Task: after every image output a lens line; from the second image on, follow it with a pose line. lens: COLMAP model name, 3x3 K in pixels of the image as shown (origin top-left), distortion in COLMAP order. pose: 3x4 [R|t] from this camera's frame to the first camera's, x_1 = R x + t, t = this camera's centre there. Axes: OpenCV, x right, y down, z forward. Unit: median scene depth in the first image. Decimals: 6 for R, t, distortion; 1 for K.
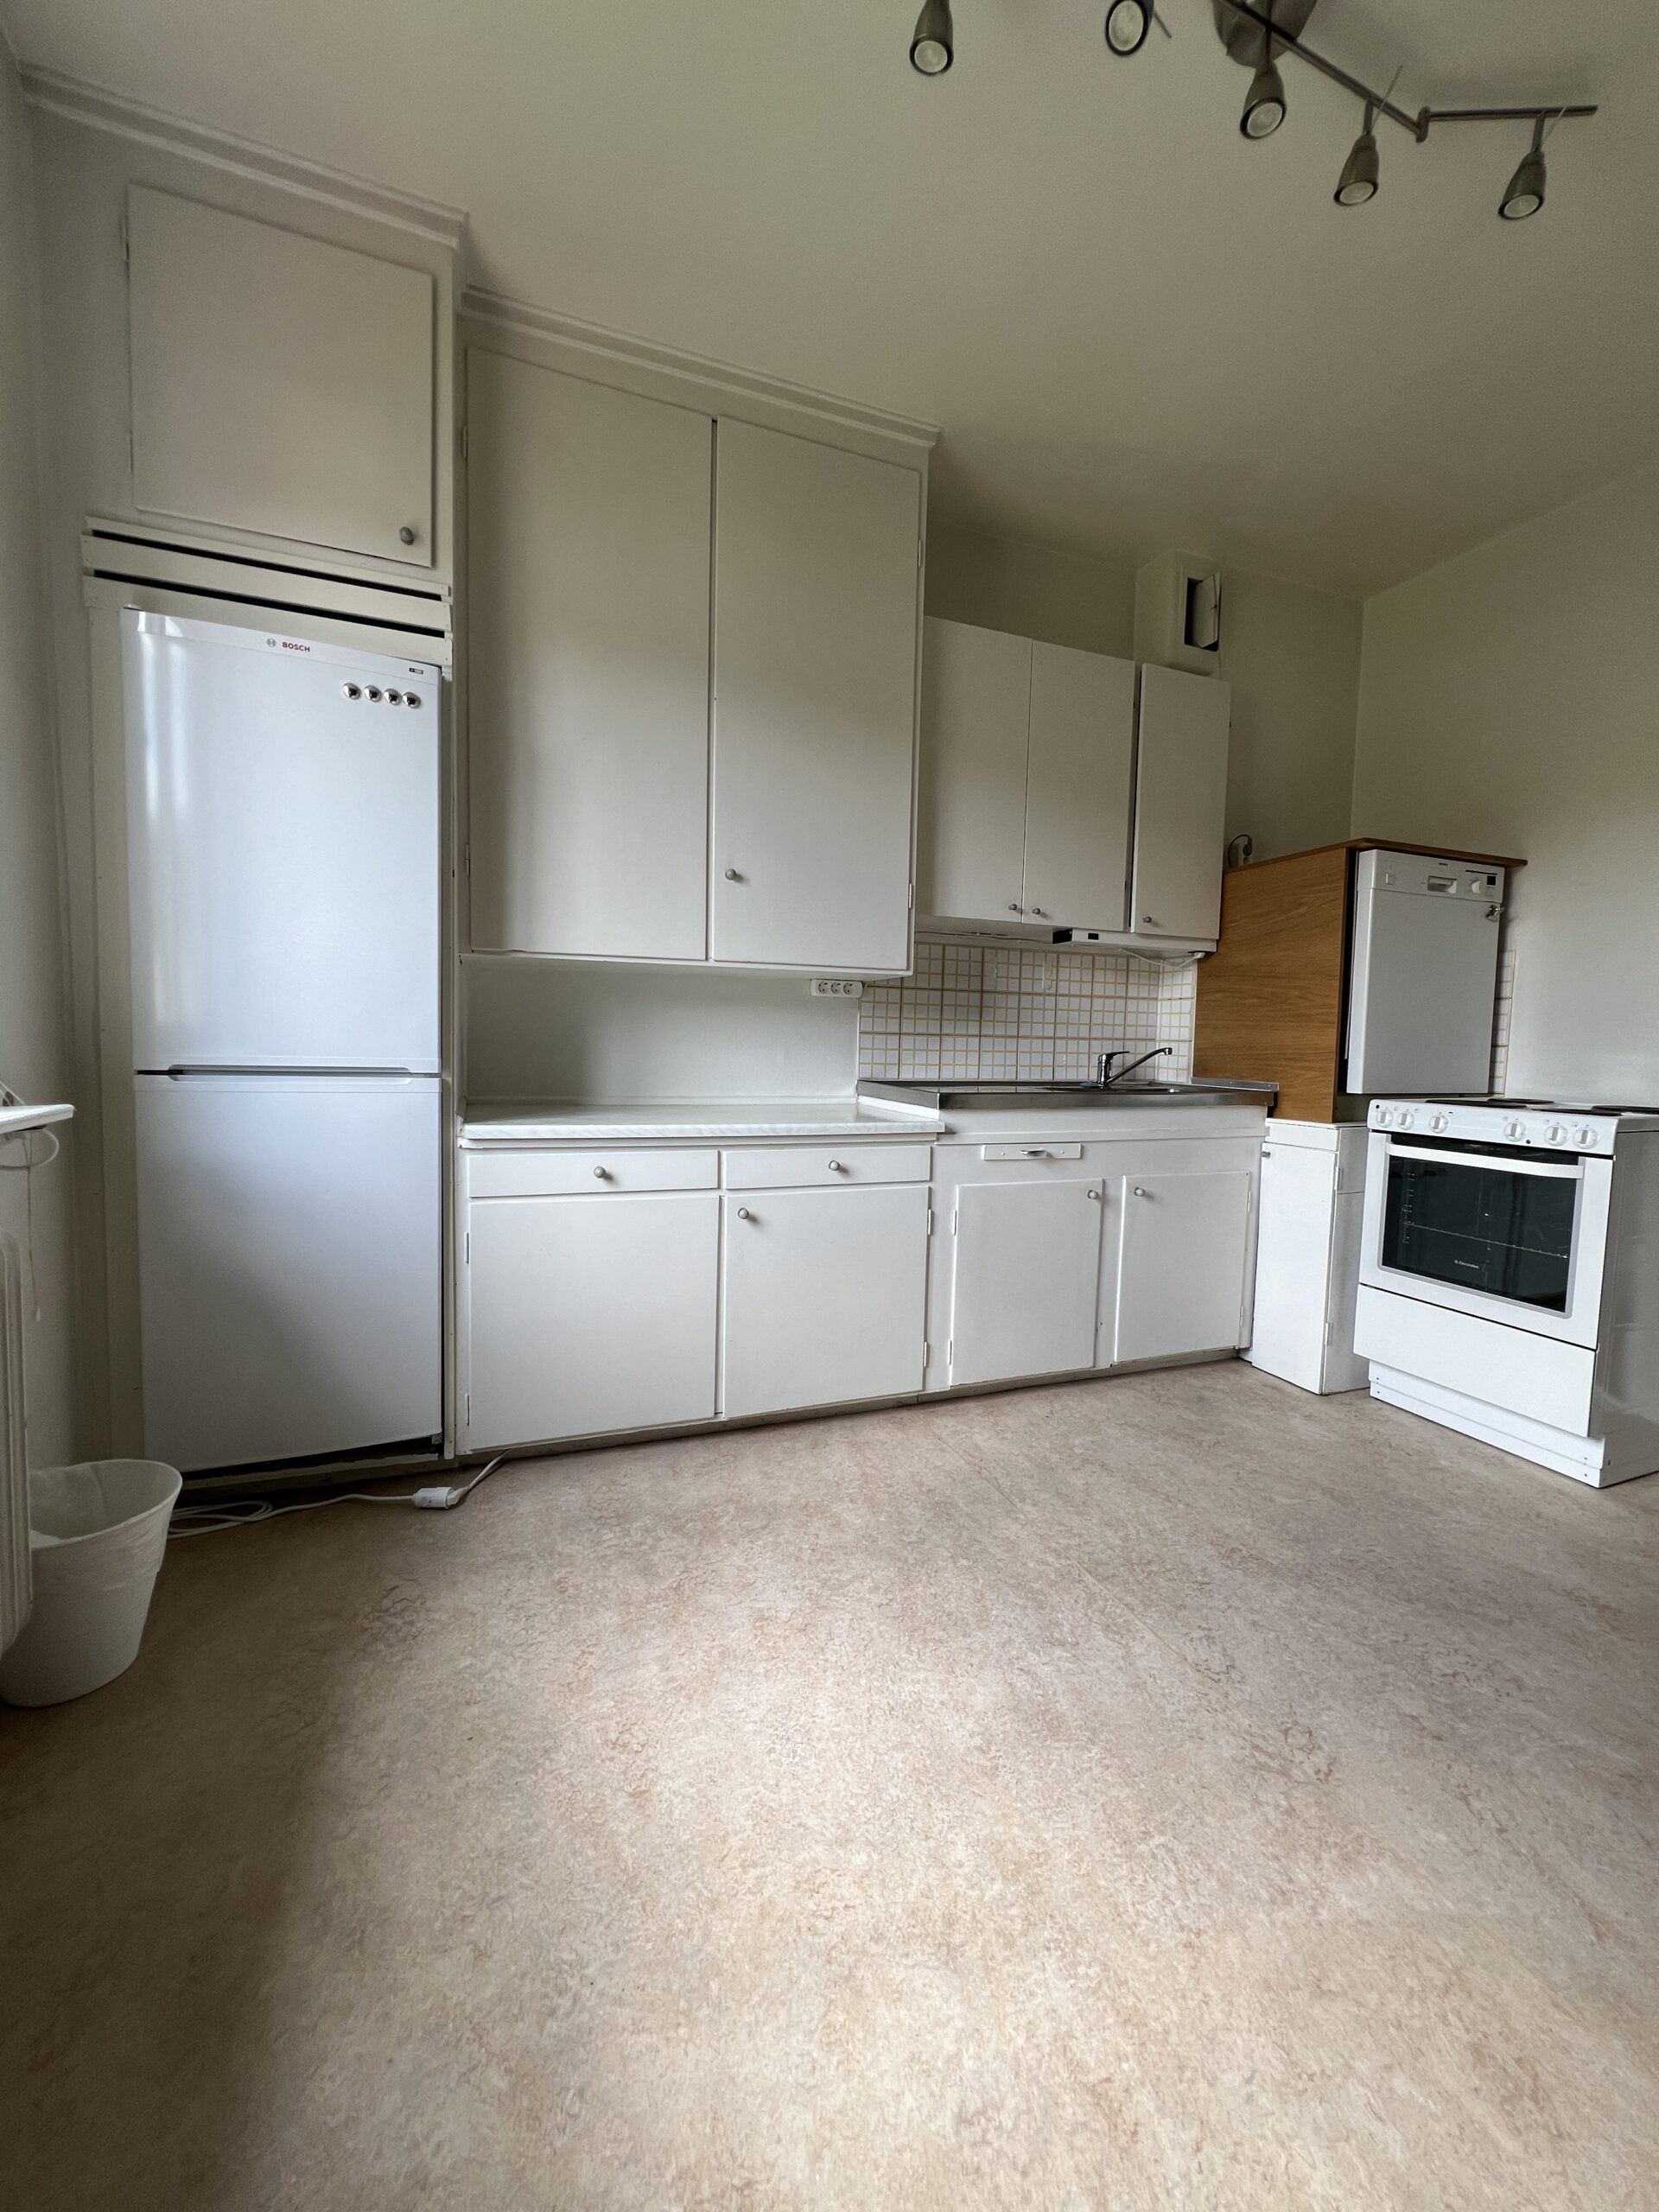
lens RADIAL K [[887.0, 0, 838.3], [0, 887.0, 1112.8], [0, 0, 1]] dist [0.001726, 0.000224]
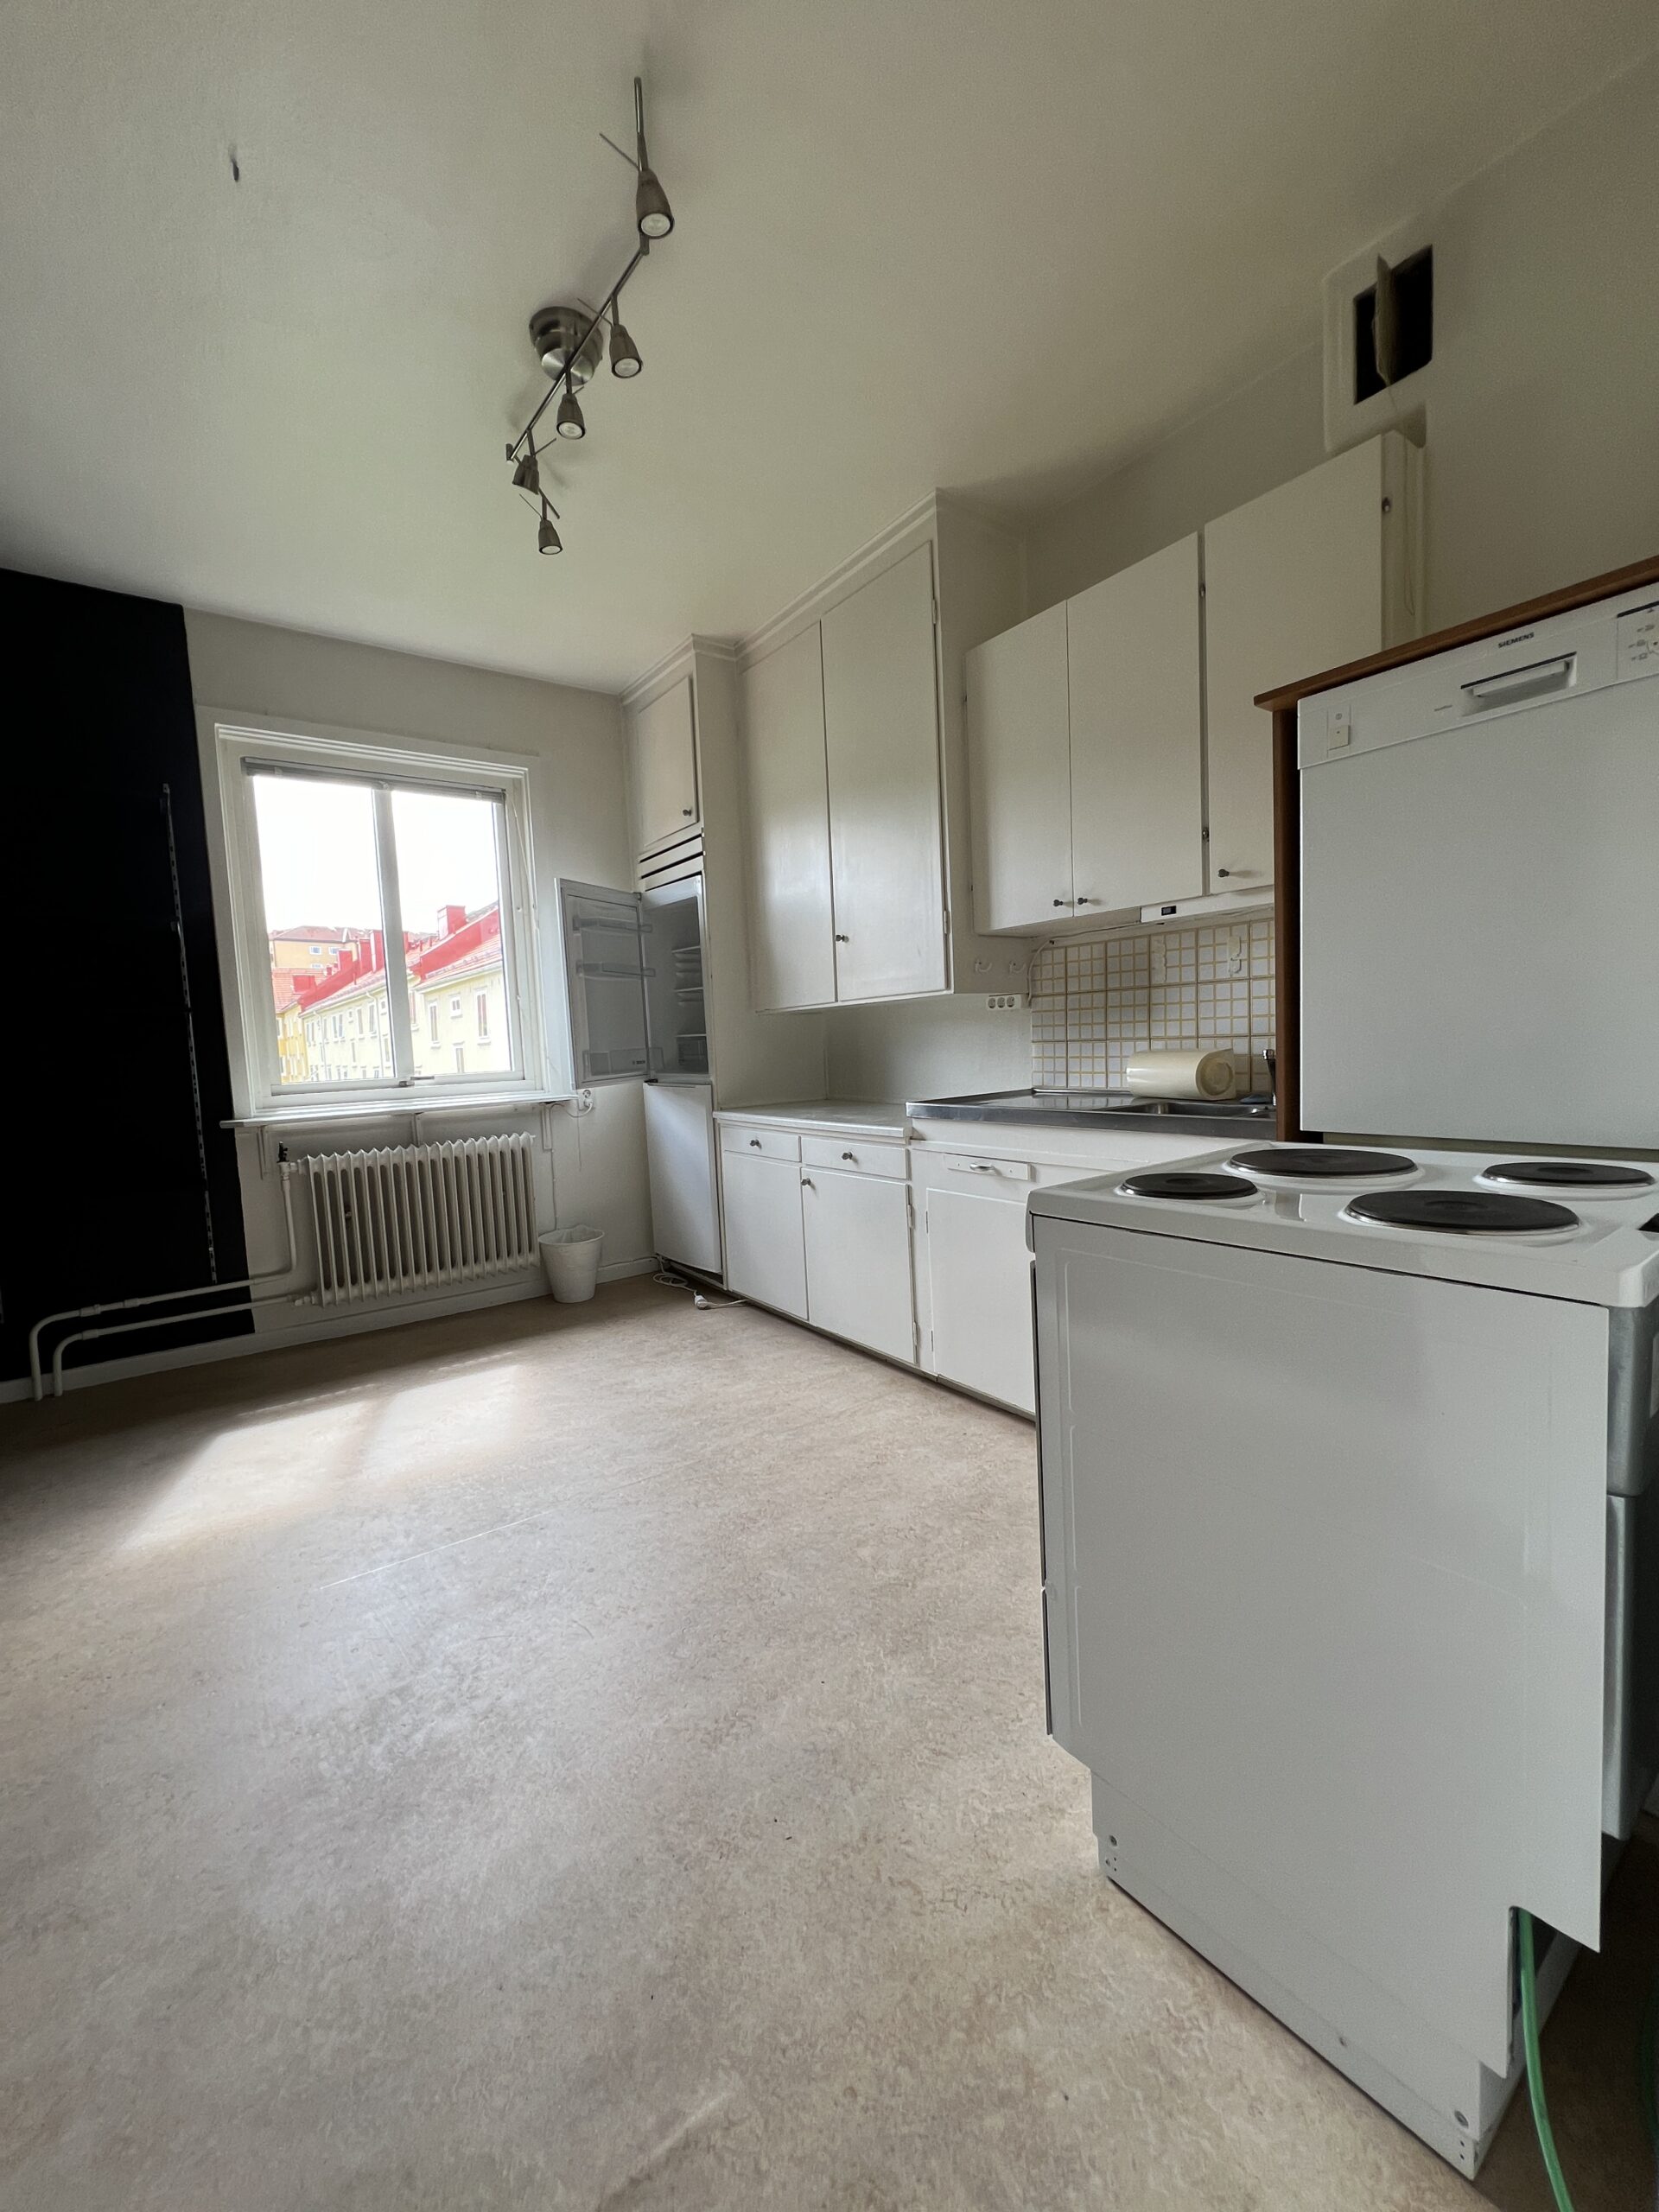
lens RADIAL K [[887.0, 0, 817.9], [0, 887.0, 1113.5], [0, 0, 1]] dist [0.001726, 0.000224]
pose [[0.245010, 0.047823, -0.968340, 1.106454], [-0.031672, 0.998644, 0.041306, -0.047829], [0.969003, 0.020549, 0.246193, 0.578216]]
